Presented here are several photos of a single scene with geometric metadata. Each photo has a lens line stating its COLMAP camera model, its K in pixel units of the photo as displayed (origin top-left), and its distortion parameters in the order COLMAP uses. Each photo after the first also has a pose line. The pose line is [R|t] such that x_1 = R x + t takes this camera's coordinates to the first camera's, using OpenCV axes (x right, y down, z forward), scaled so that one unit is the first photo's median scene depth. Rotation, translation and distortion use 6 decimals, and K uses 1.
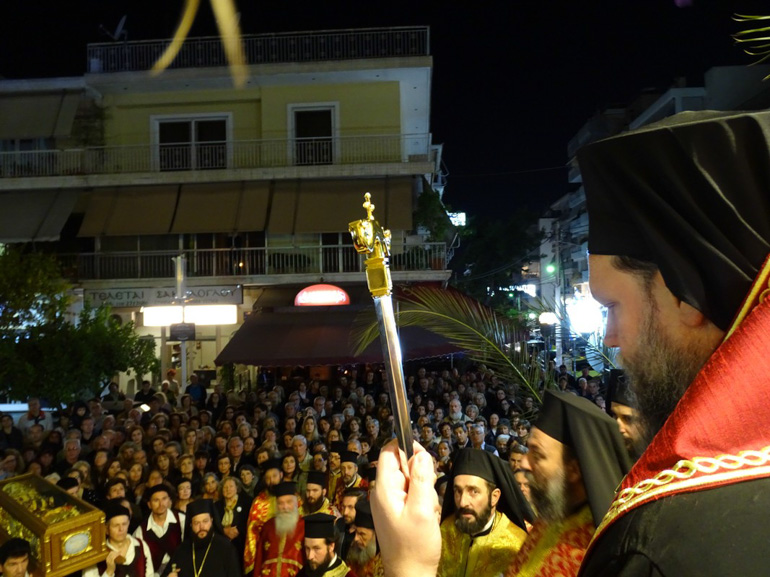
lens RADIAL K [[547.4, 0, 385.0], [0, 547.4, 288.5], [0, 0, 1]] dist [-0.009665, 0.013043]
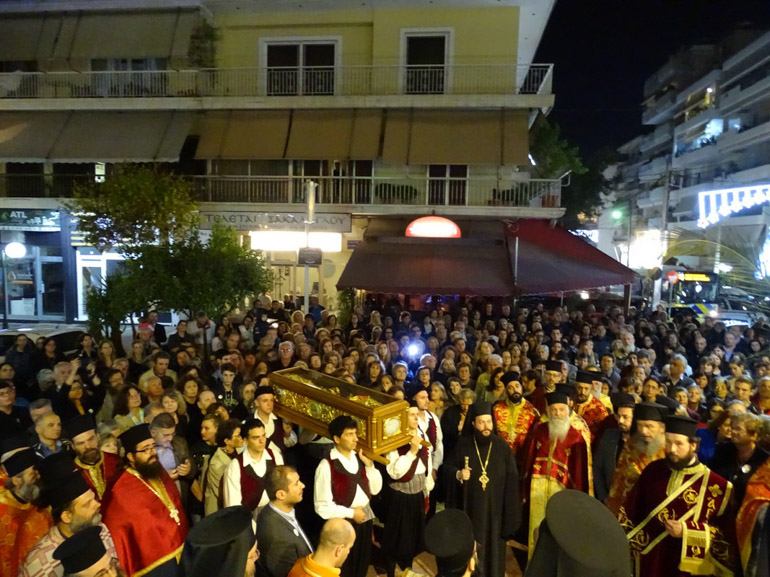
lens RADIAL K [[547.4, 0, 385.0], [0, 547.4, 288.5], [0, 0, 1]] dist [-0.009665, 0.013043]
pose [[0.996526, 0.054802, -0.062710, -0.122215], [-0.047482, 0.992483, 0.112795, 0.013206], [0.068420, -0.109426, 0.991637, -0.016271]]
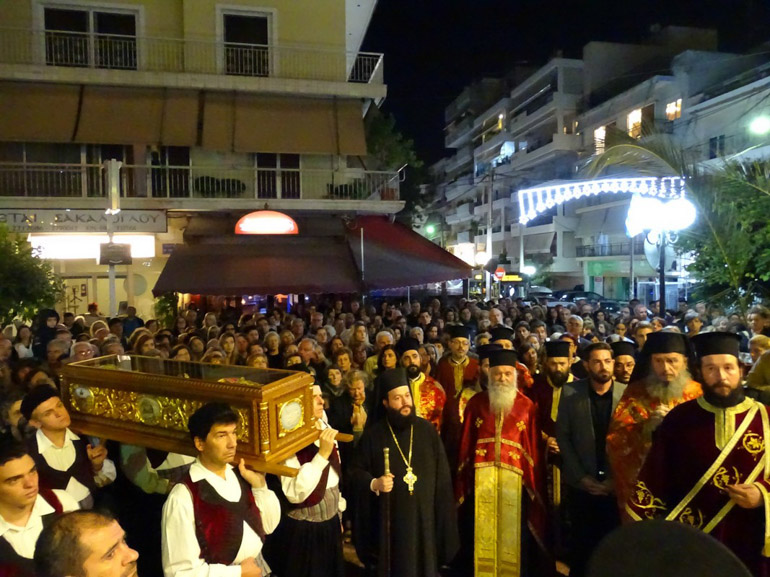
lens RADIAL K [[547.4, 0, 385.0], [0, 547.4, 288.5], [0, 0, 1]] dist [-0.009665, 0.013043]
pose [[0.965557, 0.002711, 0.260176, -0.146176], [-0.017712, 0.998311, 0.055331, 0.060246], [-0.259586, -0.058033, 0.963975, 0.074027]]
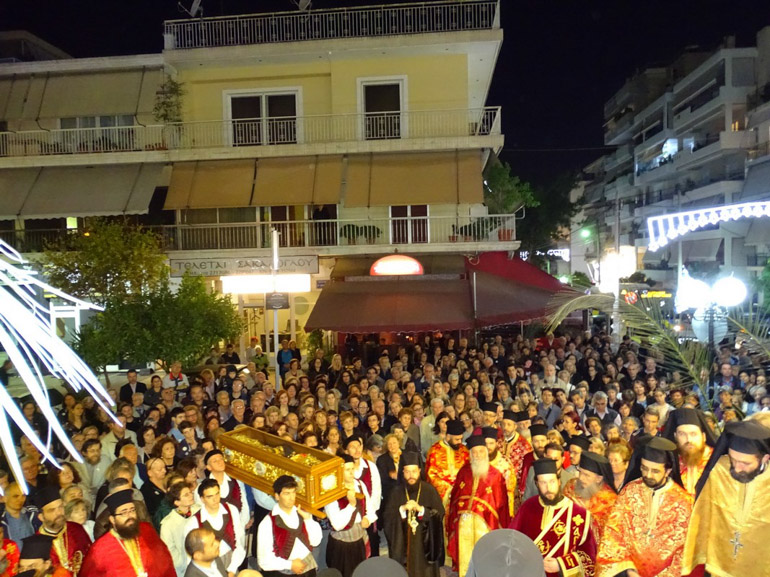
lens RADIAL K [[546.1, 0, 385.2], [0, 546.1, 286.0], [0, 0, 1]] dist [0.001014, 0.000807]
pose [[0.999431, 0.001123, -0.033698, -0.092396], [0.001060, 0.997905, 0.064688, -0.014508], [0.033700, -0.064687, 0.997336, -0.046819]]
